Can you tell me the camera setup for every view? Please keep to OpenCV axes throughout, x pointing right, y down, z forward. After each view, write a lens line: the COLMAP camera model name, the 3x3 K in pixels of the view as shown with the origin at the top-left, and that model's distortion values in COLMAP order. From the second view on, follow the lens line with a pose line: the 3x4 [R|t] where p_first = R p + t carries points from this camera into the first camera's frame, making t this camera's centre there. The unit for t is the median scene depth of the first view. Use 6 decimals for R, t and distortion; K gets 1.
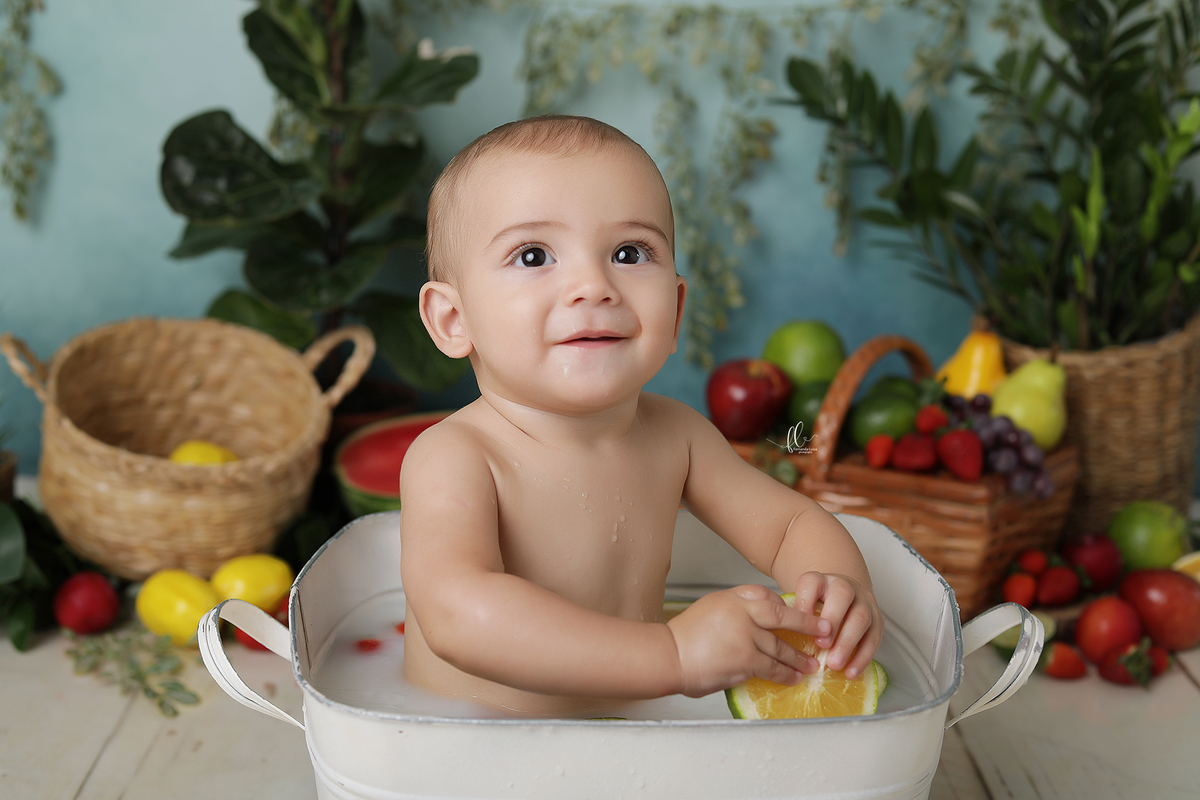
lens RADIAL K [[1809.7, 0, 592.6], [0, 1809.7, 397.7], [0, 0, 1]] dist [-0.115028, -0.080367]
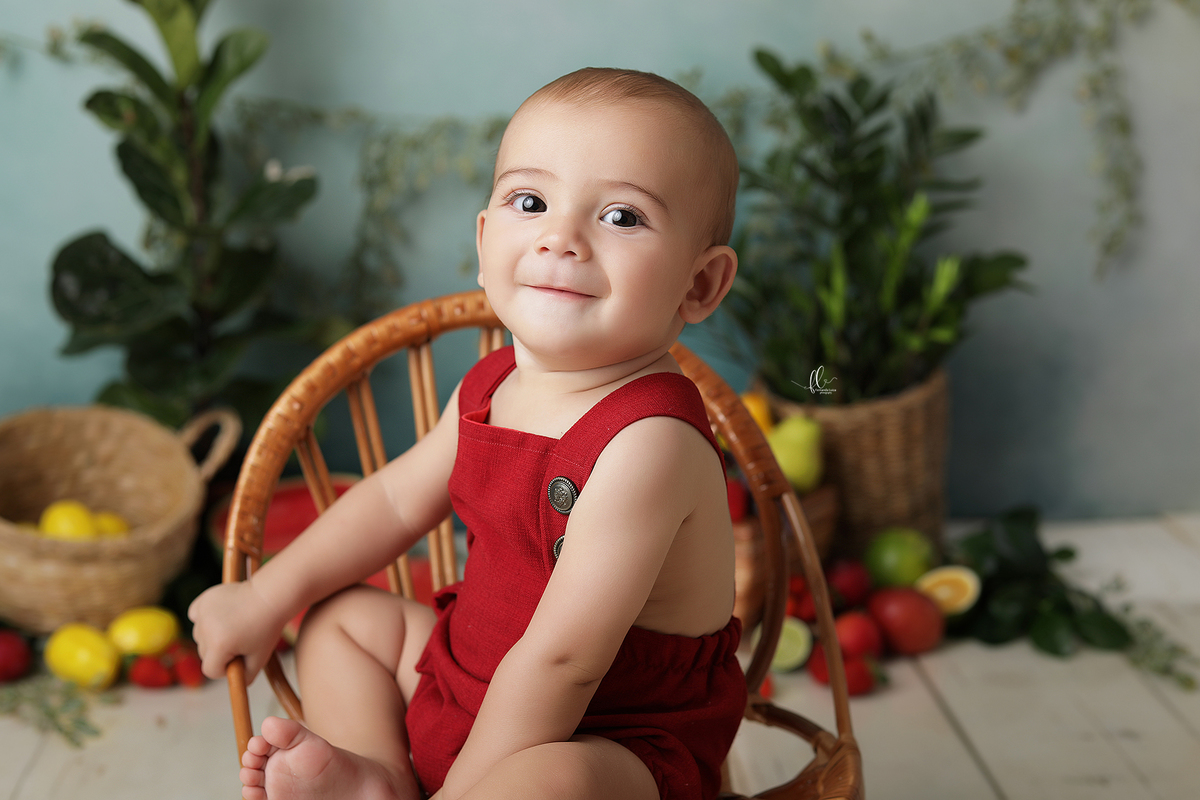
lens RADIAL K [[1851.3, 0, 637.0], [0, 1851.3, 399.6], [0, 0, 1]] dist [-0.117791, -0.040323]
pose [[0.996422, -0.040496, 0.074187, 0.048802], [0.040974, 0.999148, -0.004931, -0.029647], [-0.073924, 0.007953, 0.997232, -0.212631]]
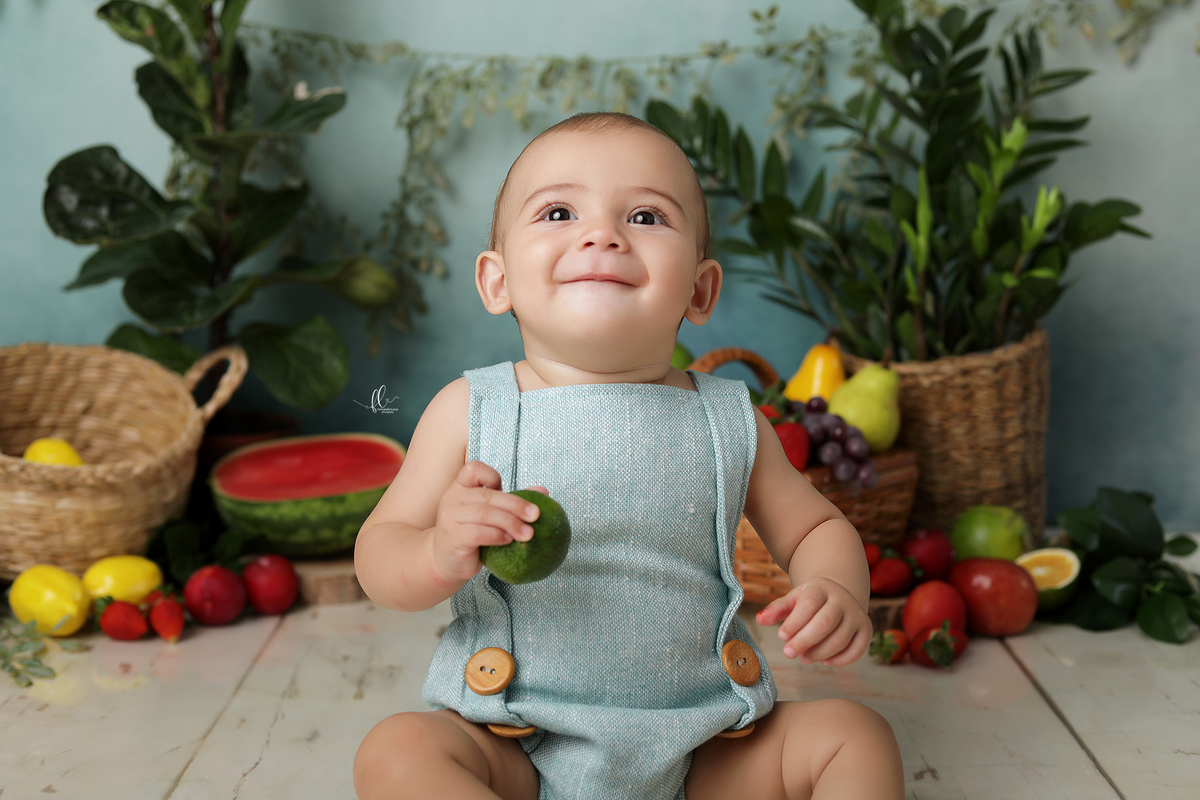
lens RADIAL K [[1828.9, 0, 624.1], [0, 1828.9, 415.9], [0, 0, 1]] dist [-0.114761, -0.068049]
pose [[0.999941, -0.010843, 0.000385, 0.098027], [0.010836, 0.996252, -0.085821, 0.094271], [0.000547, 0.085820, 0.996311, -0.058095]]
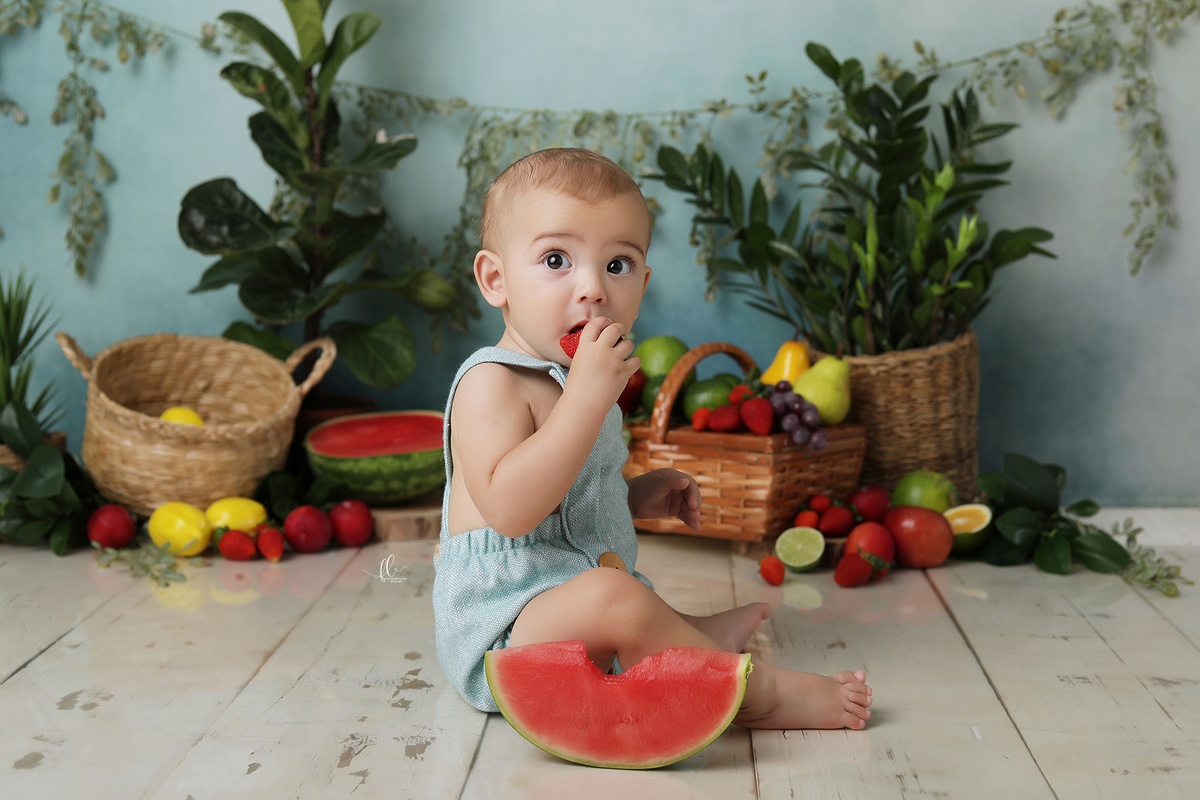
lens RADIAL K [[1851.3, 0, 637.0], [0, 1851.3, 399.6], [0, 0, 1]] dist [-0.117791, -0.040323]
pose [[0.999500, 0.000904, -0.031613, 0.143633], [-0.004748, 0.992551, -0.121740, 0.169802], [0.031268, 0.121829, 0.992058, -0.339556]]
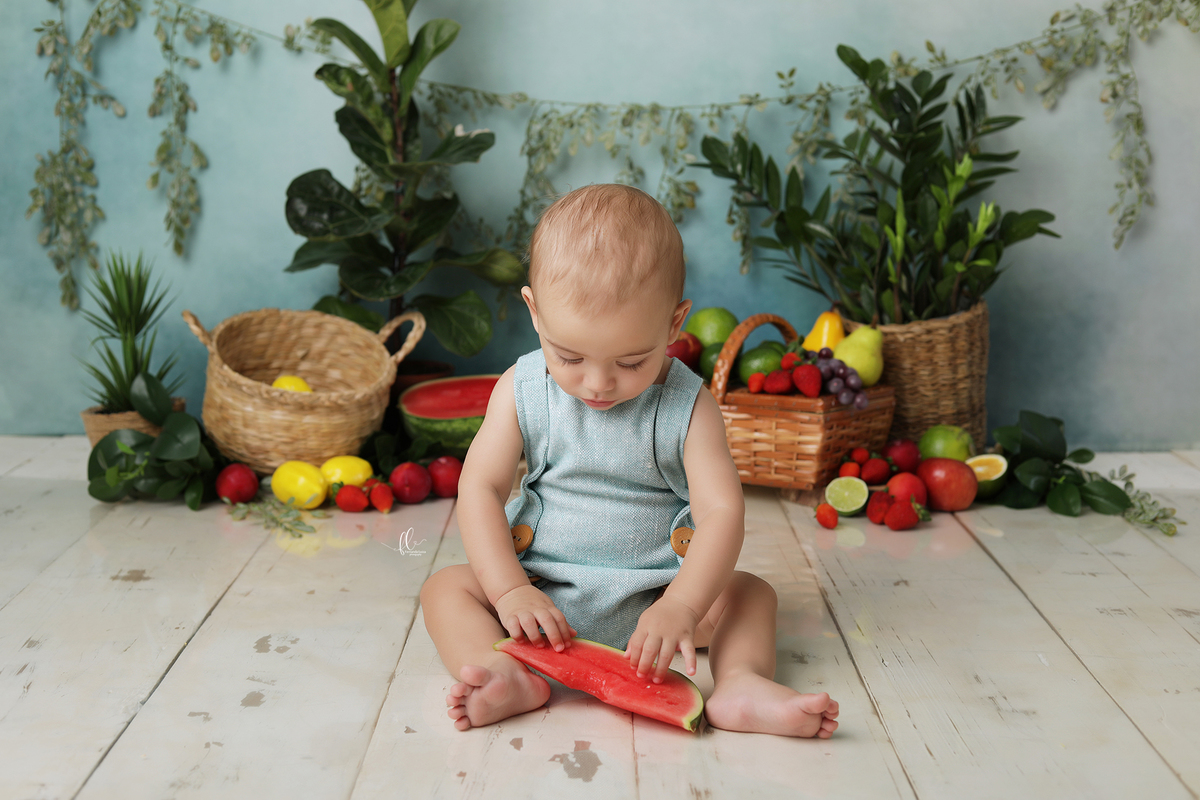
lens RADIAL K [[1737.3, 0, 601.2], [0, 1737.3, 417.4], [0, 0, 1]] dist [-0.108244, -0.071520]
pose [[0.999956, -0.007243, -0.006031, 0.033589], [0.006801, 0.997495, -0.070410, 0.150161], [0.006526, 0.070366, 0.997500, -0.431892]]
